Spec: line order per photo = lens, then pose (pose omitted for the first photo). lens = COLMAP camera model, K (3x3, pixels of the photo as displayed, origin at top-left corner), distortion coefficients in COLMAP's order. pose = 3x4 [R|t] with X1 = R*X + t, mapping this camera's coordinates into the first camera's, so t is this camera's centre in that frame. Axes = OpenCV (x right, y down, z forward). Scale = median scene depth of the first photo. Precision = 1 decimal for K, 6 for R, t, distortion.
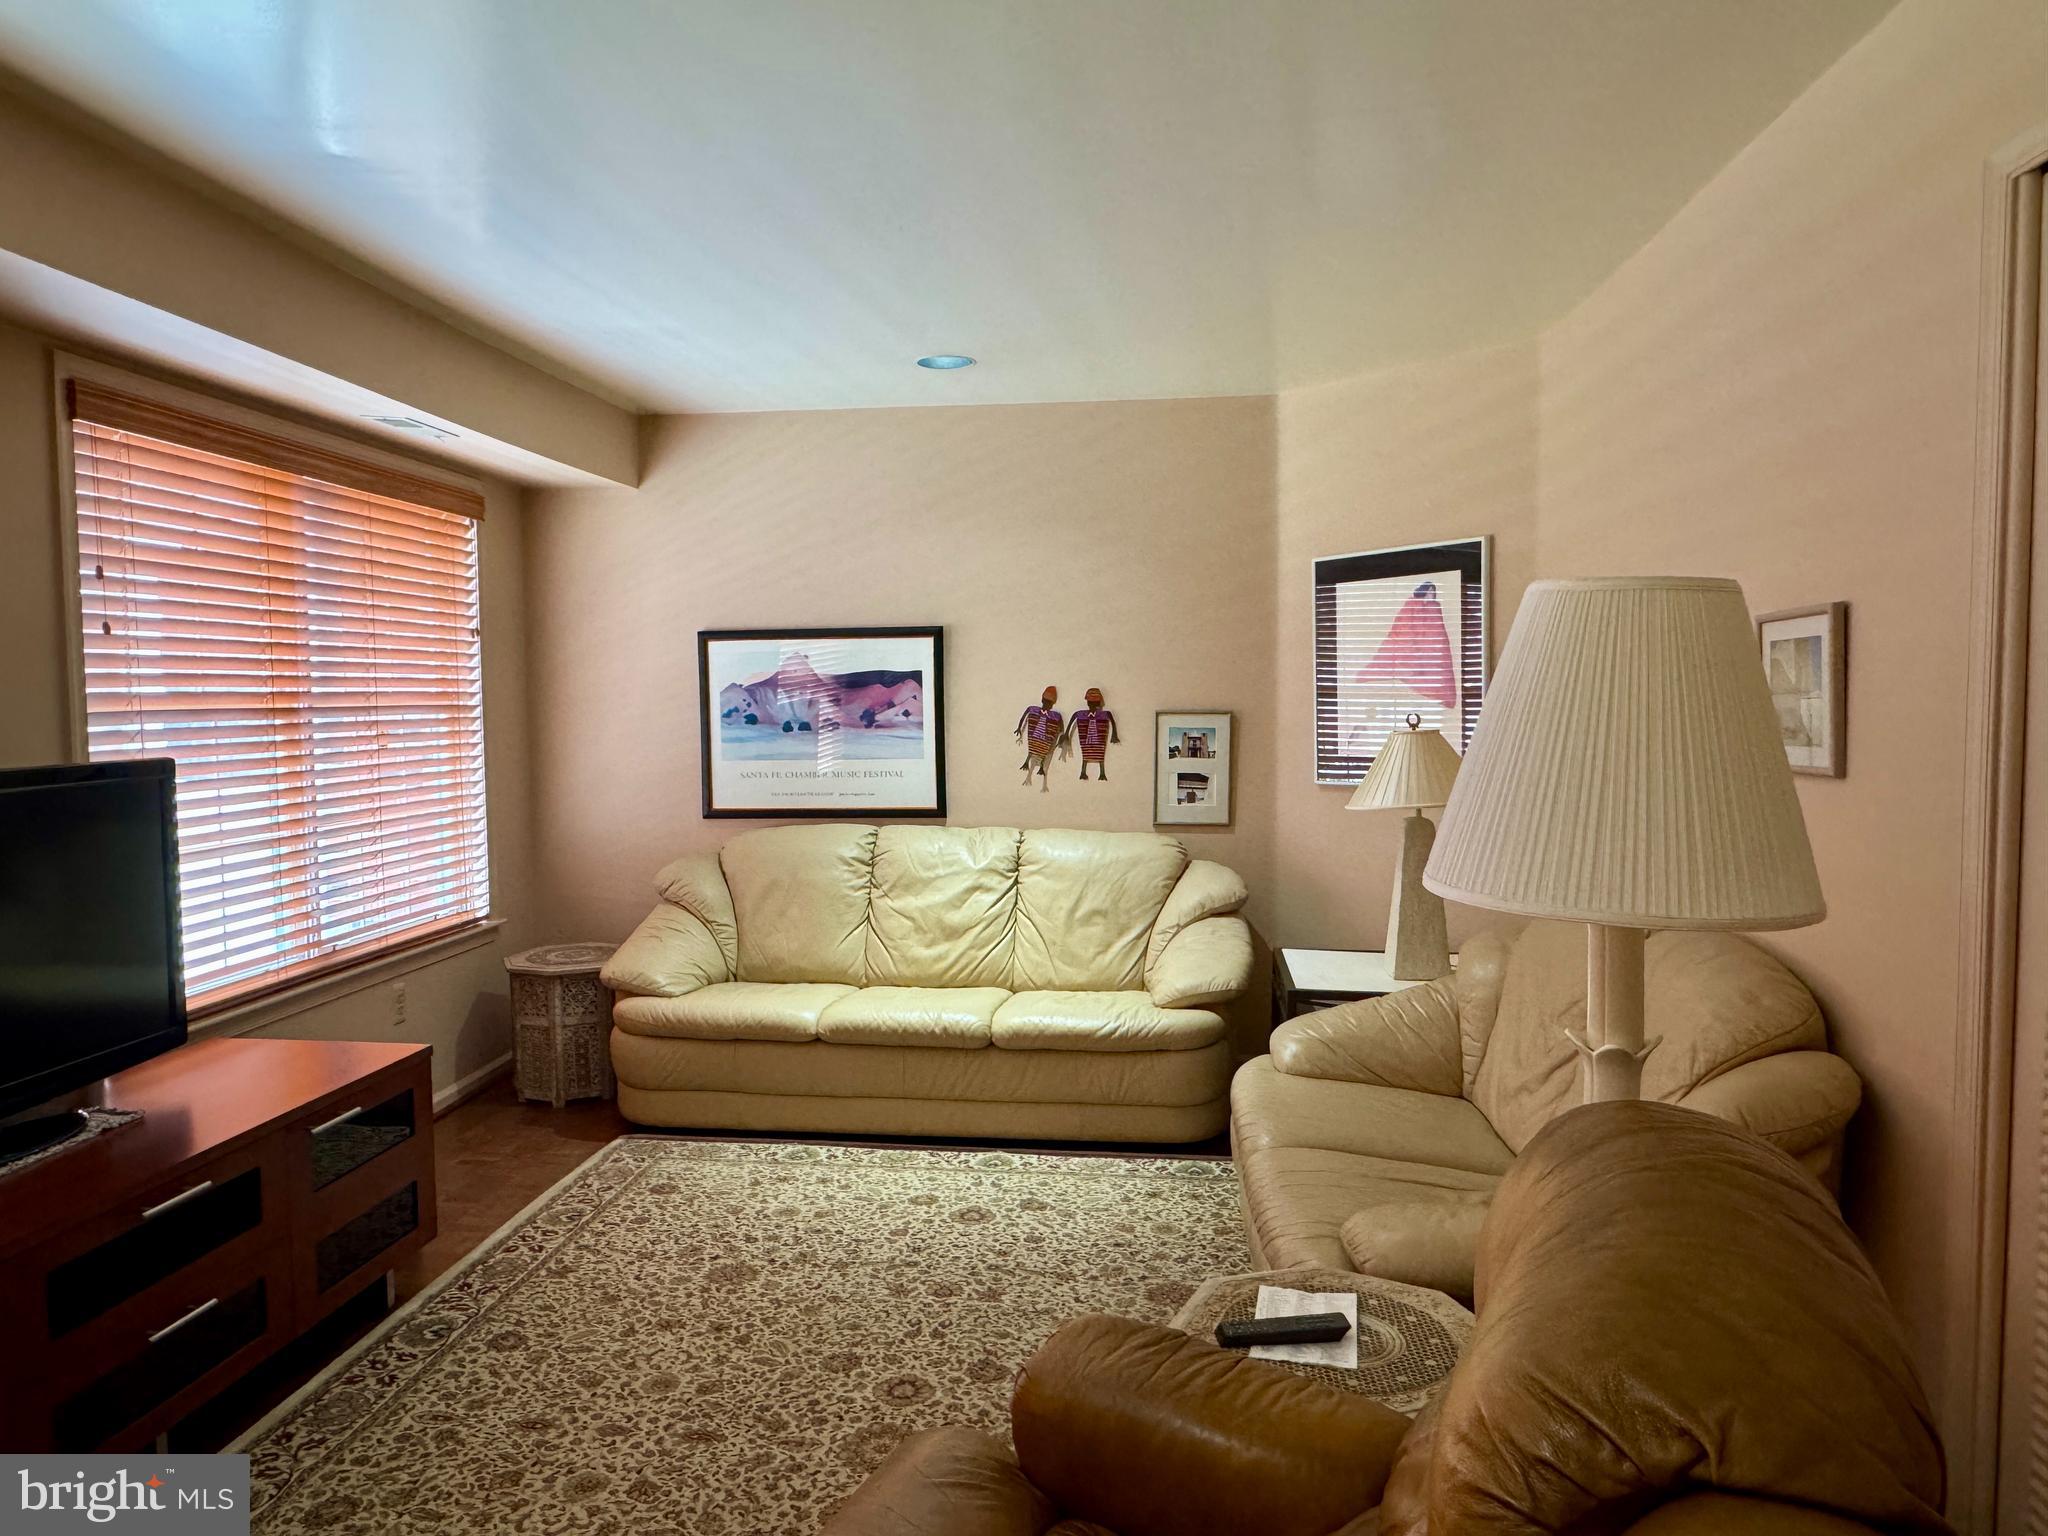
lens RADIAL K [[1358.2, 0, 1024.0], [0, 1358.2, 768.0], [0, 0, 1]] dist [-0.006504, -0.000229]
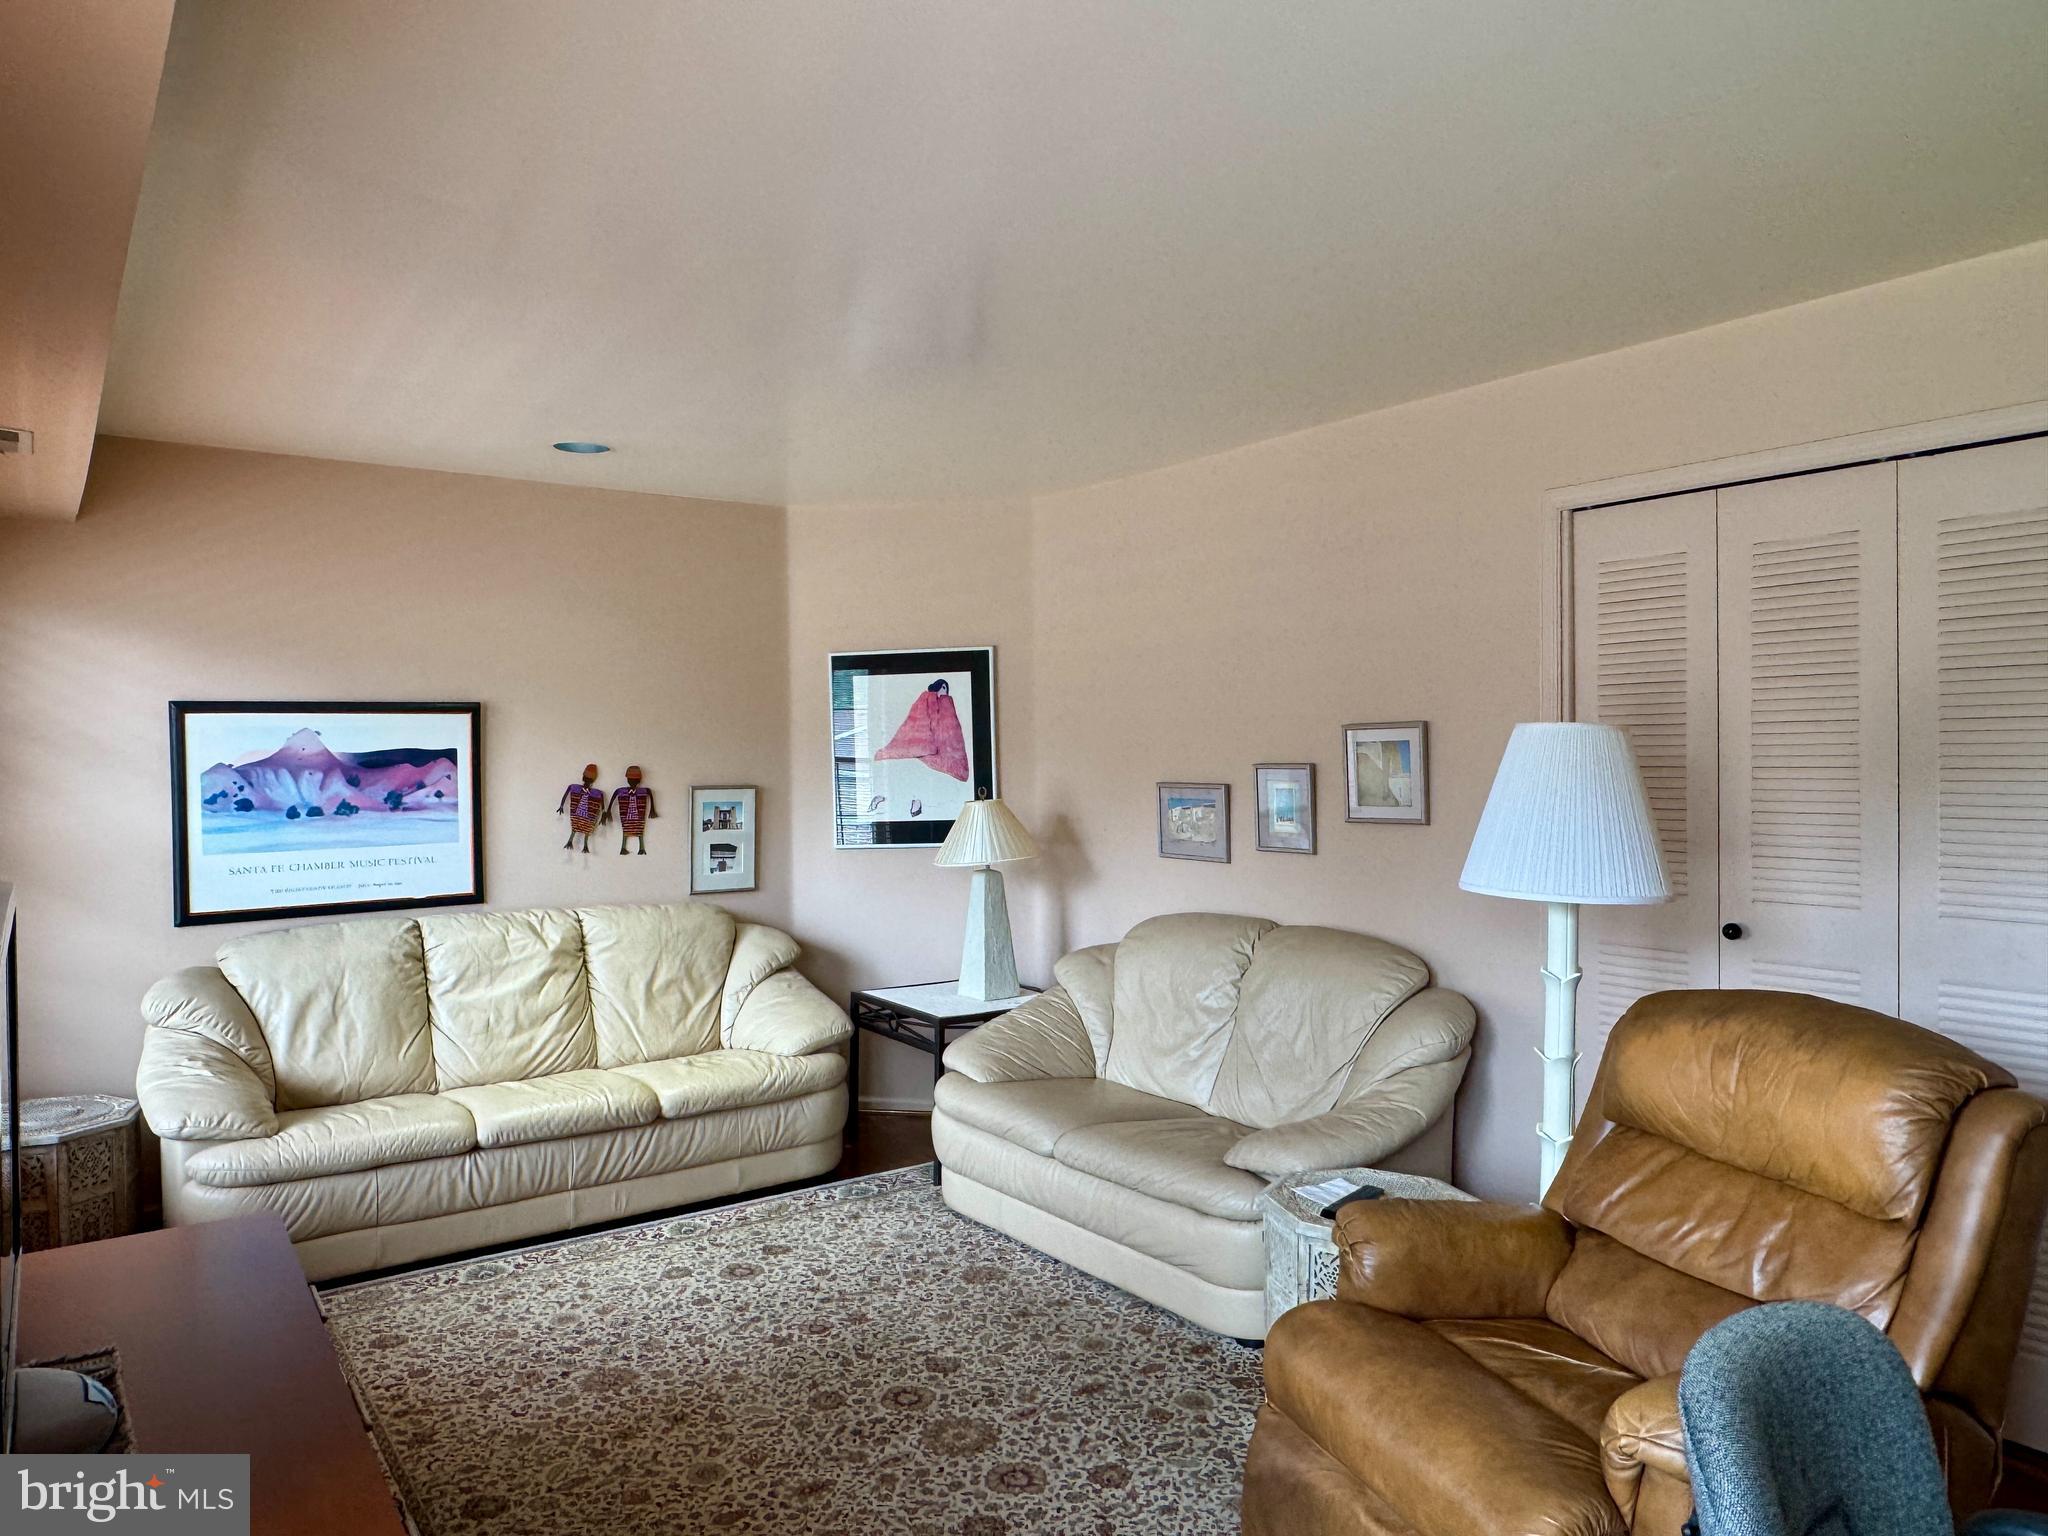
lens RADIAL K [[1358.2, 0, 1024.0], [0, 1358.2, 768.0], [0, 0, 1]] dist [-0.006504, -0.000229]
pose [[0.734380, -0.010272, 0.678661, -0.433694], [0.036568, 0.999032, -0.024450, -0.021184], [-0.677753, 0.042772, 0.734045, 0.041350]]
